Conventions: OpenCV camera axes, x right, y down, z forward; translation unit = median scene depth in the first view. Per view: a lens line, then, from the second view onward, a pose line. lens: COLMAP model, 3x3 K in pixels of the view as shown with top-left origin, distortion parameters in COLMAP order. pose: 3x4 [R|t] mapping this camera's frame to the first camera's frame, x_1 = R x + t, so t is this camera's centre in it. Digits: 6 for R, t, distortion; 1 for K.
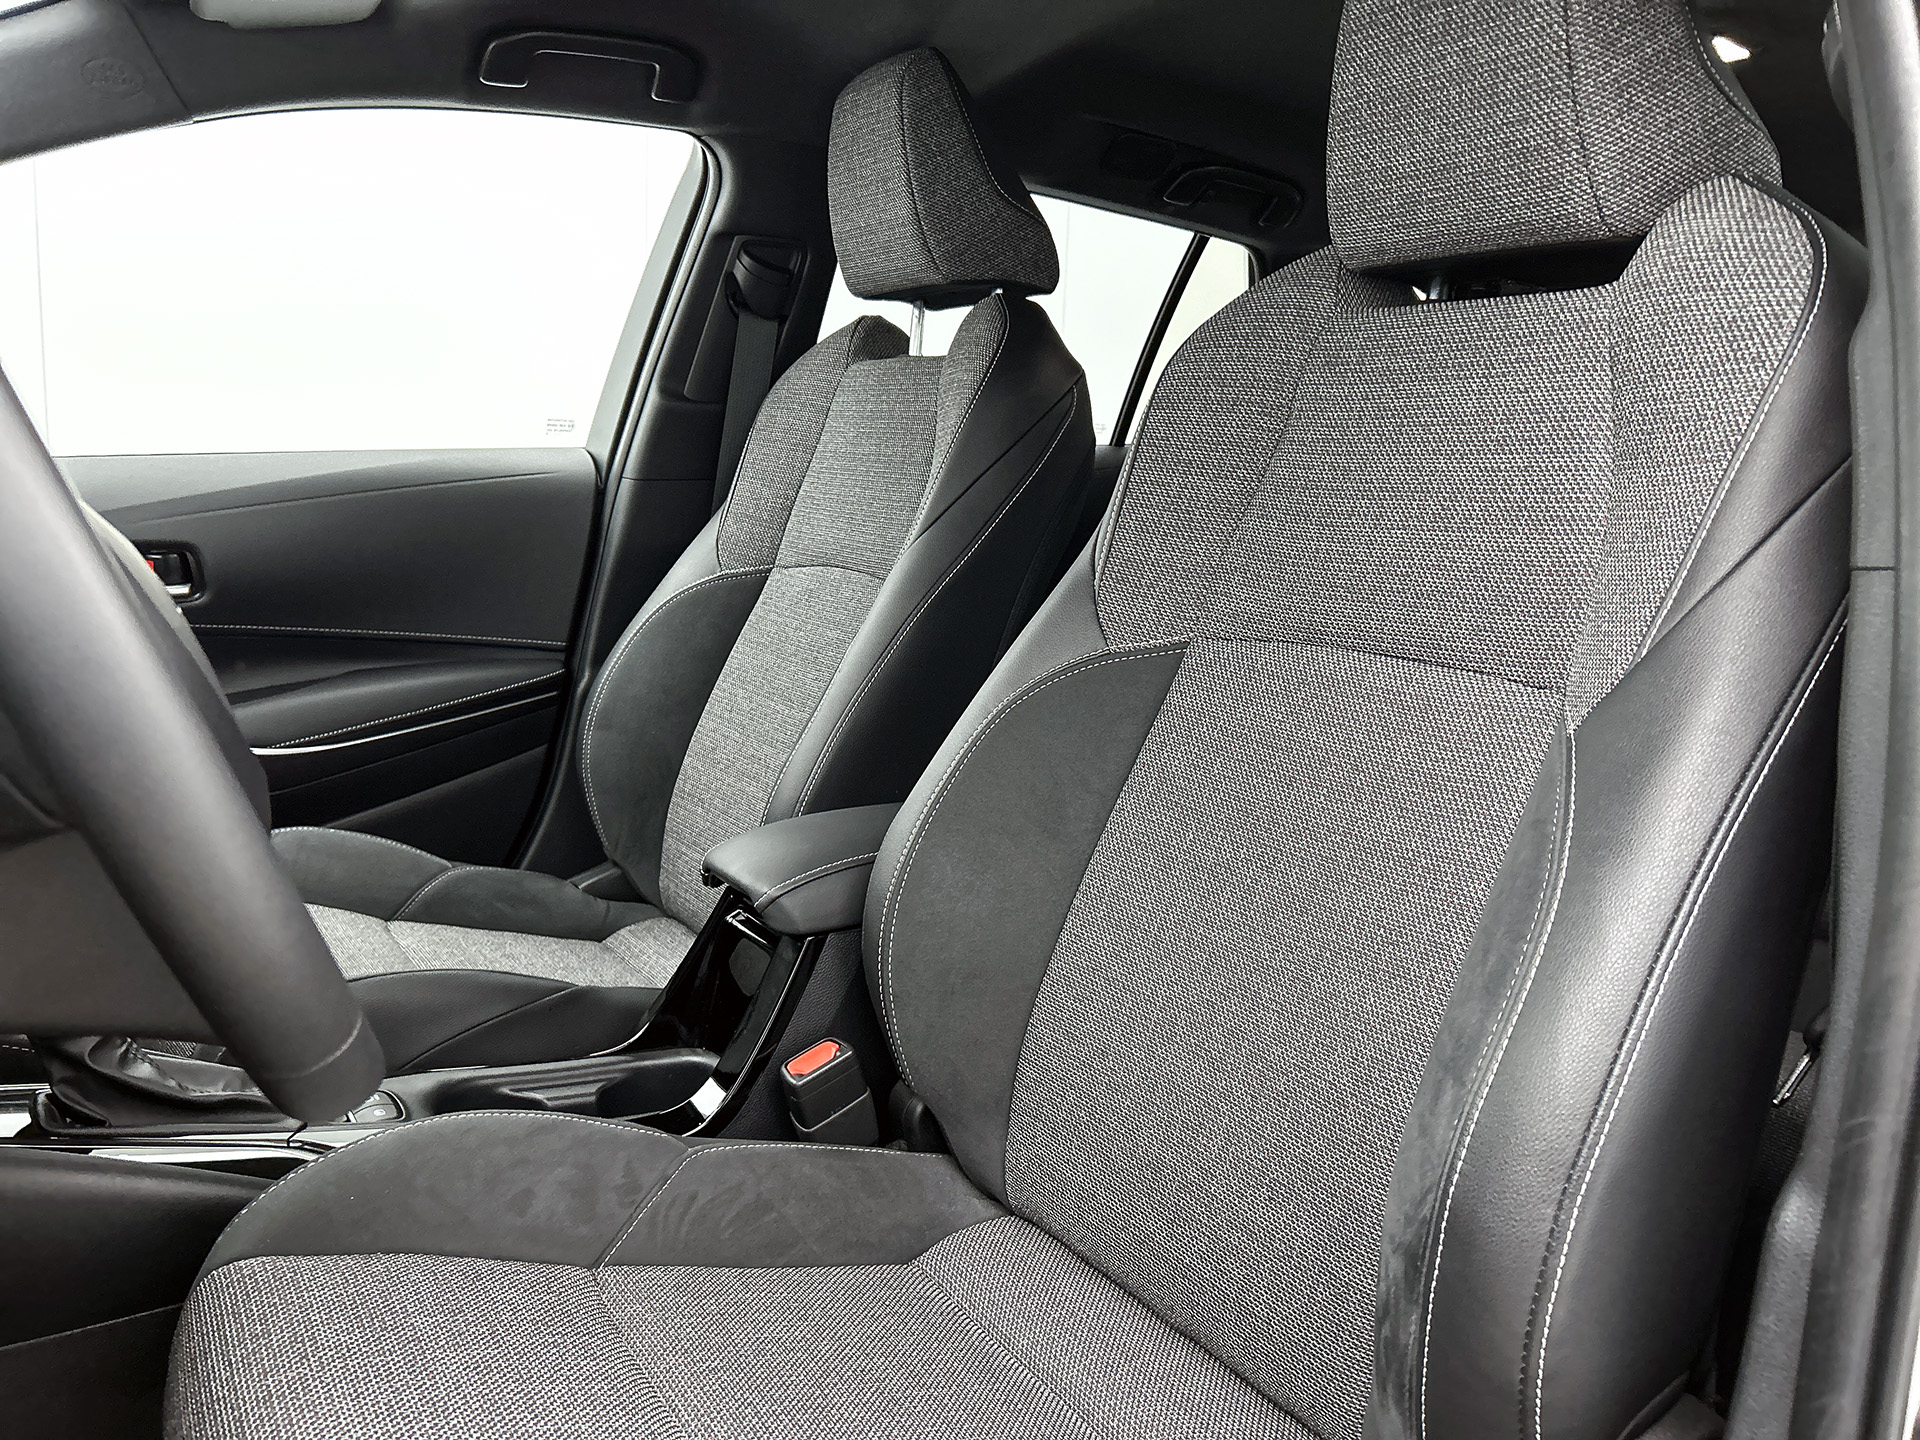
lens RADIAL K [[1395.3, 0, 960.0], [0, 1395.3, 720.0], [0, 0, 1]] dist [0.044134, -0.049289]
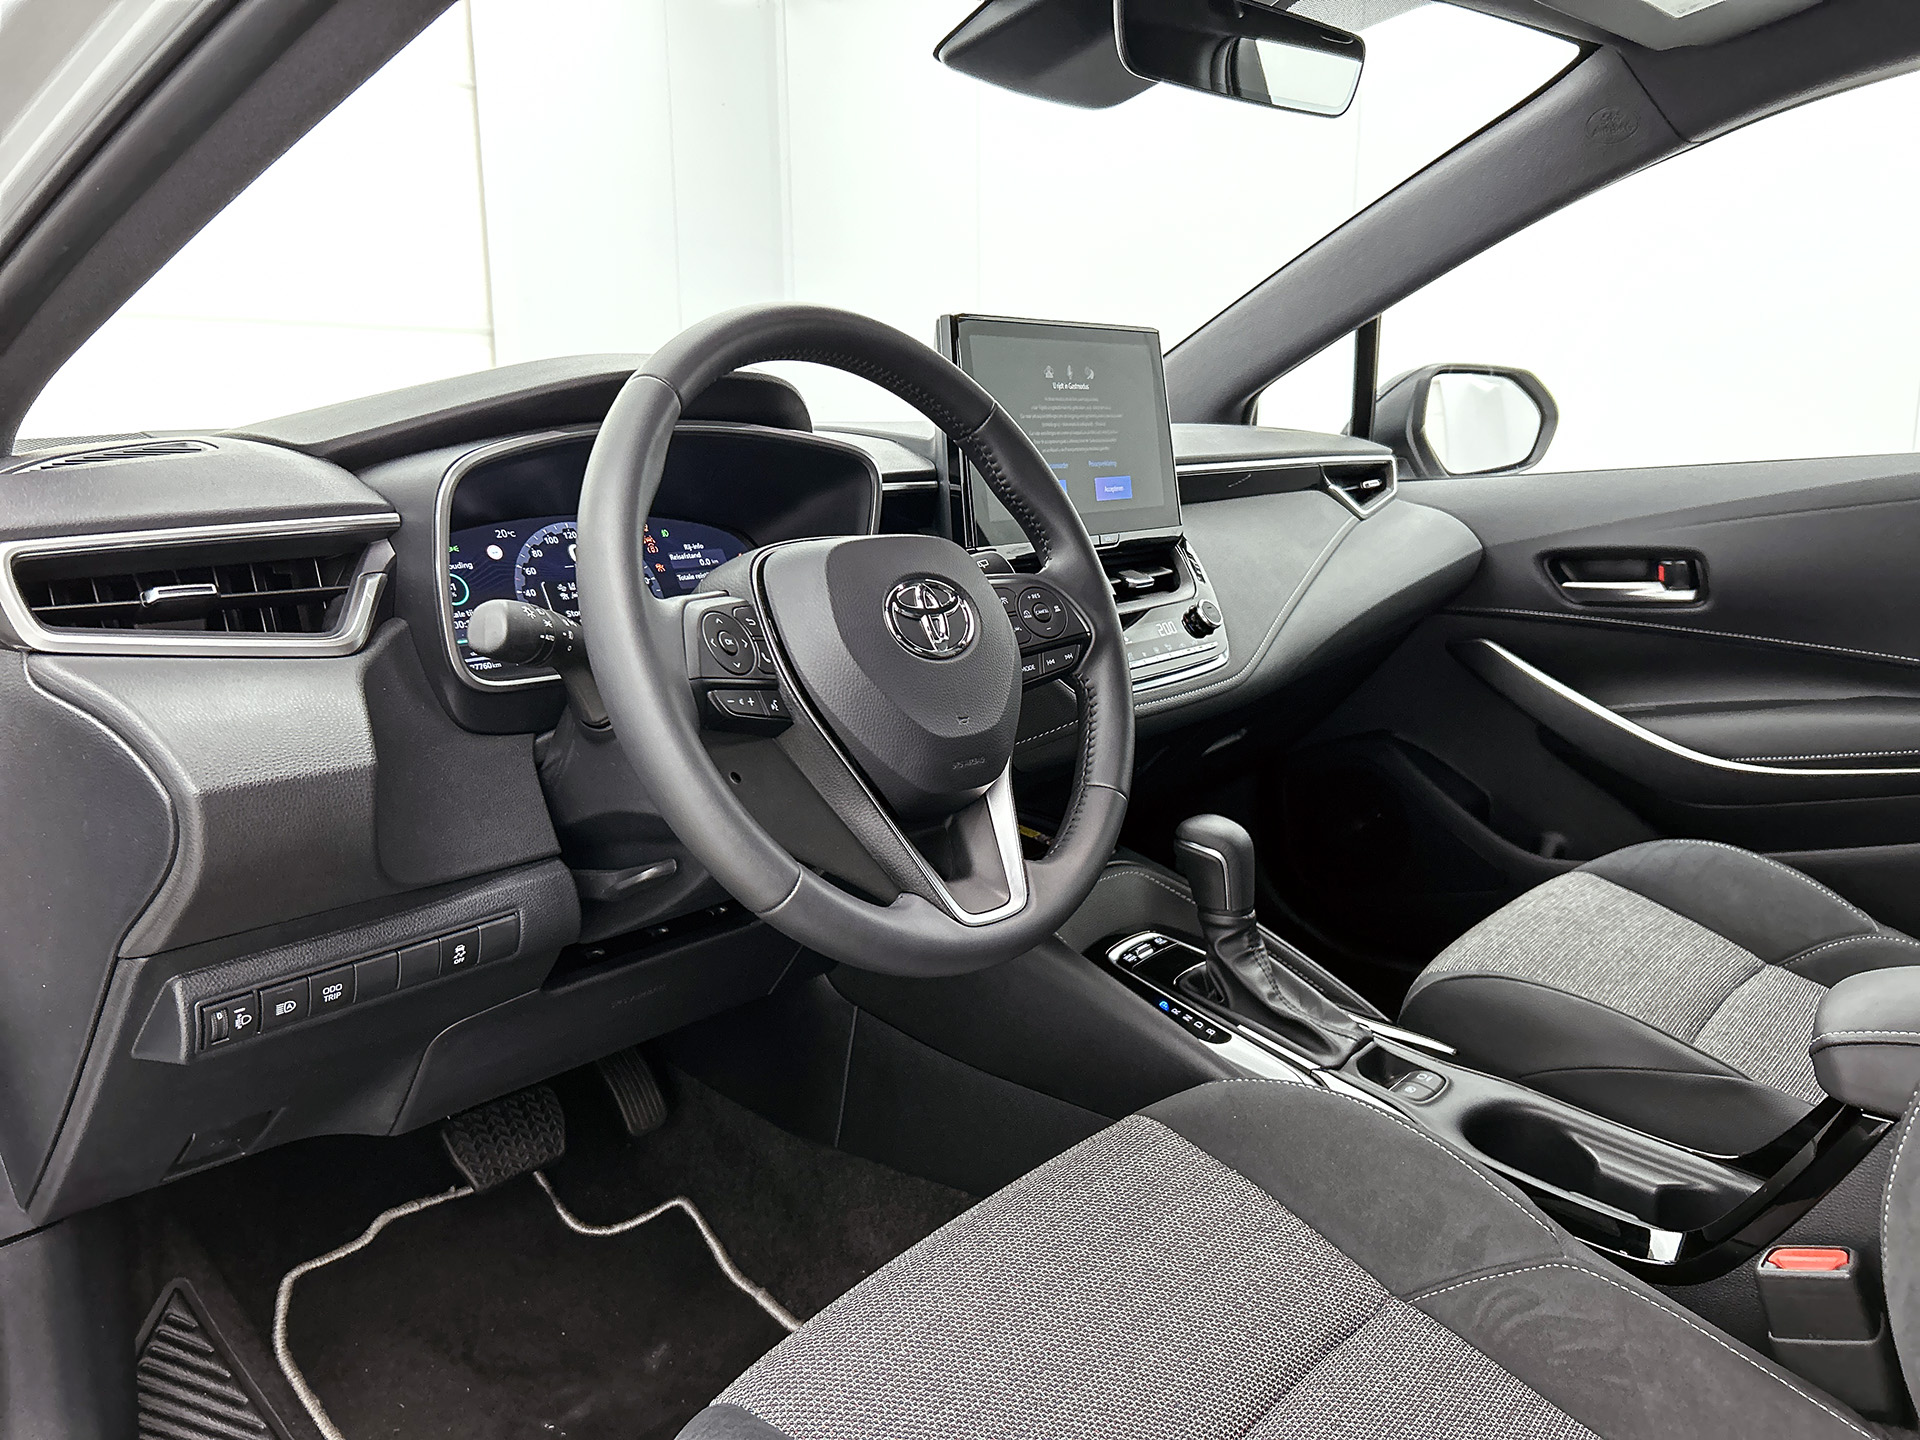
lens RADIAL K [[1395.3, 0, 960.0], [0, 1395.3, 720.0], [0, 0, 1]] dist [0.044134, -0.049289]
pose [[0.302154, 0.157064, -0.940231, 0.331122], [-0.144706, 0.982460, 0.117615, -0.056250], [0.942212, 0.100519, 0.319582, 0.211089]]
